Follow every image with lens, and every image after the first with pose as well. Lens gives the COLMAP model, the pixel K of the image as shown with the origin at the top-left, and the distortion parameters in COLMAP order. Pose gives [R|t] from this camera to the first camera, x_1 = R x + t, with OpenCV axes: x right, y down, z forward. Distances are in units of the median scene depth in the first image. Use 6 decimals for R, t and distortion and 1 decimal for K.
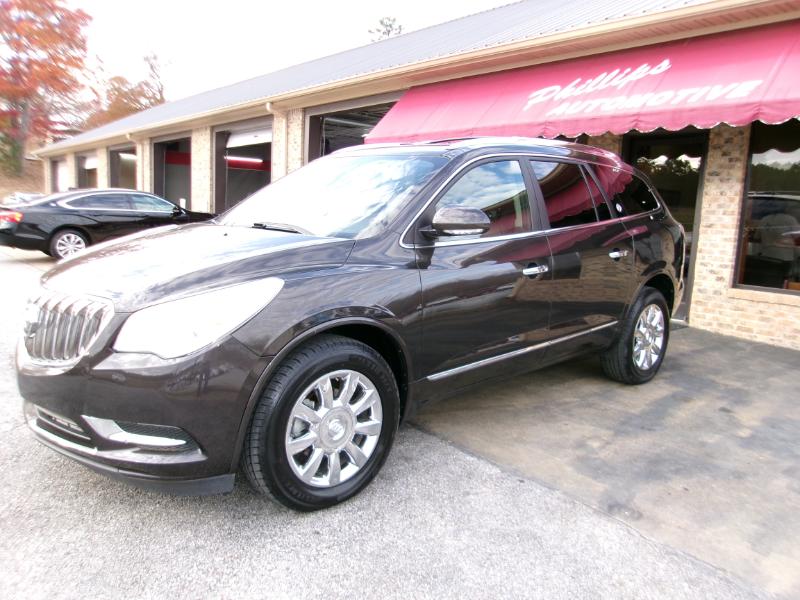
lens RADIAL K [[642.1, 0, 400.0], [0, 642.1, 300.0], [0, 0, 1]] dist [-0.004441, 0.049405]
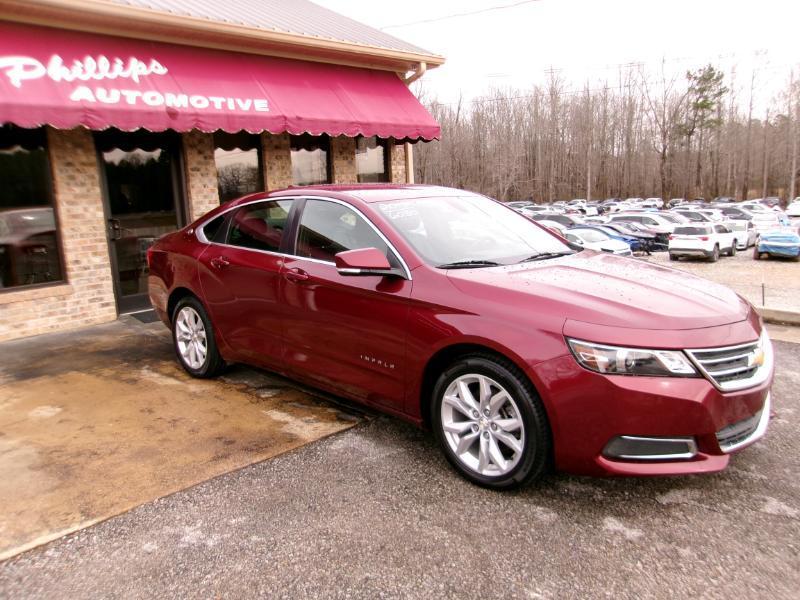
lens RADIAL K [[642.1, 0, 400.0], [0, 642.1, 300.0], [0, 0, 1]] dist [-0.004441, 0.049405]
pose [[-0.084396, -0.215301, 0.972894, -0.723781], [0.188295, 0.955340, 0.227751, -0.168957], [-0.978480, 0.202413, -0.040087, 0.749520]]
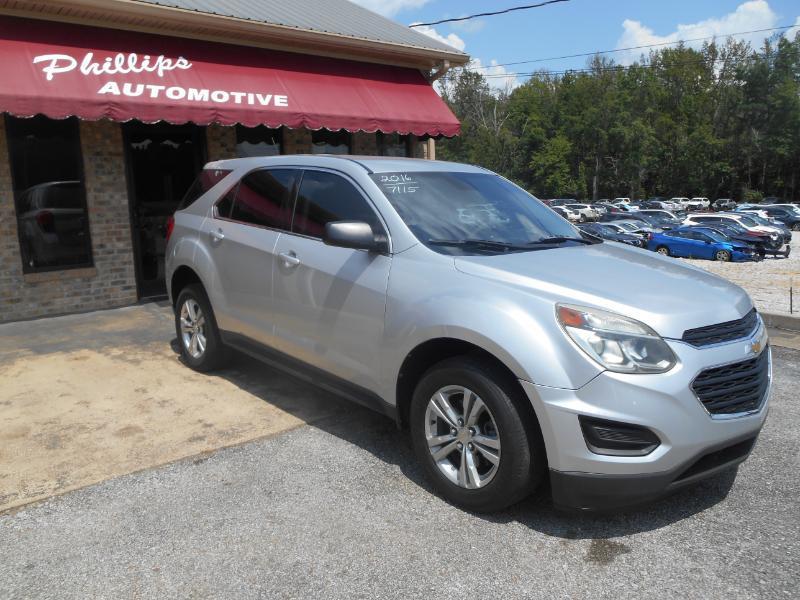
lens RADIAL K [[632.6, 0, 393.9], [0, 632.6, 296.6], [0, 0, 1]] dist [-0.004216, -0.003622]
pose [[-0.005384, -0.222718, 0.974868, -0.730416], [0.164874, 0.961342, 0.220539, -0.162294], [-0.986300, 0.161918, 0.031544, 0.693298]]
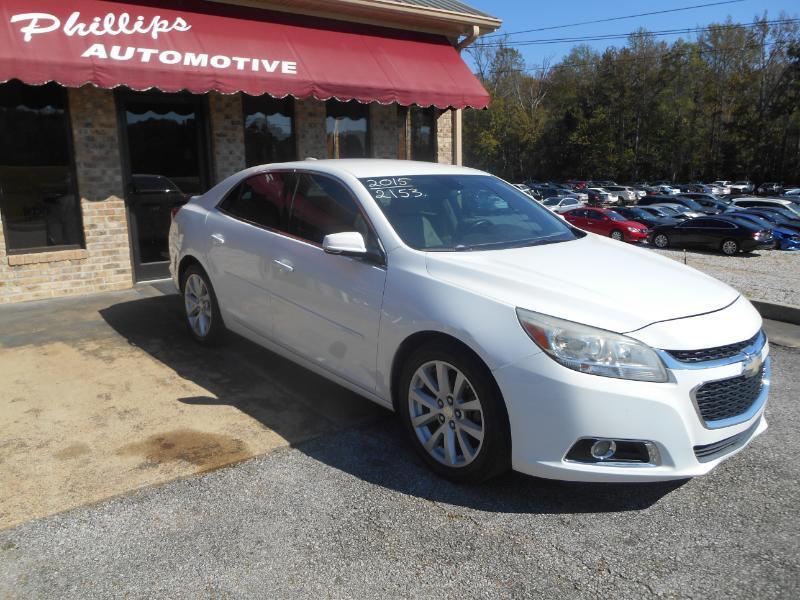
lens RADIAL K [[634.6, 0, 396.8], [0, 634.6, 294.8], [0, 0, 1]] dist [-0.008613, -0.003446]
pose [[0.042513, -0.249513, 0.967438, -0.624734], [0.157670, 0.957855, 0.240112, -0.149603], [-0.986576, 0.142328, 0.080062, 0.670240]]
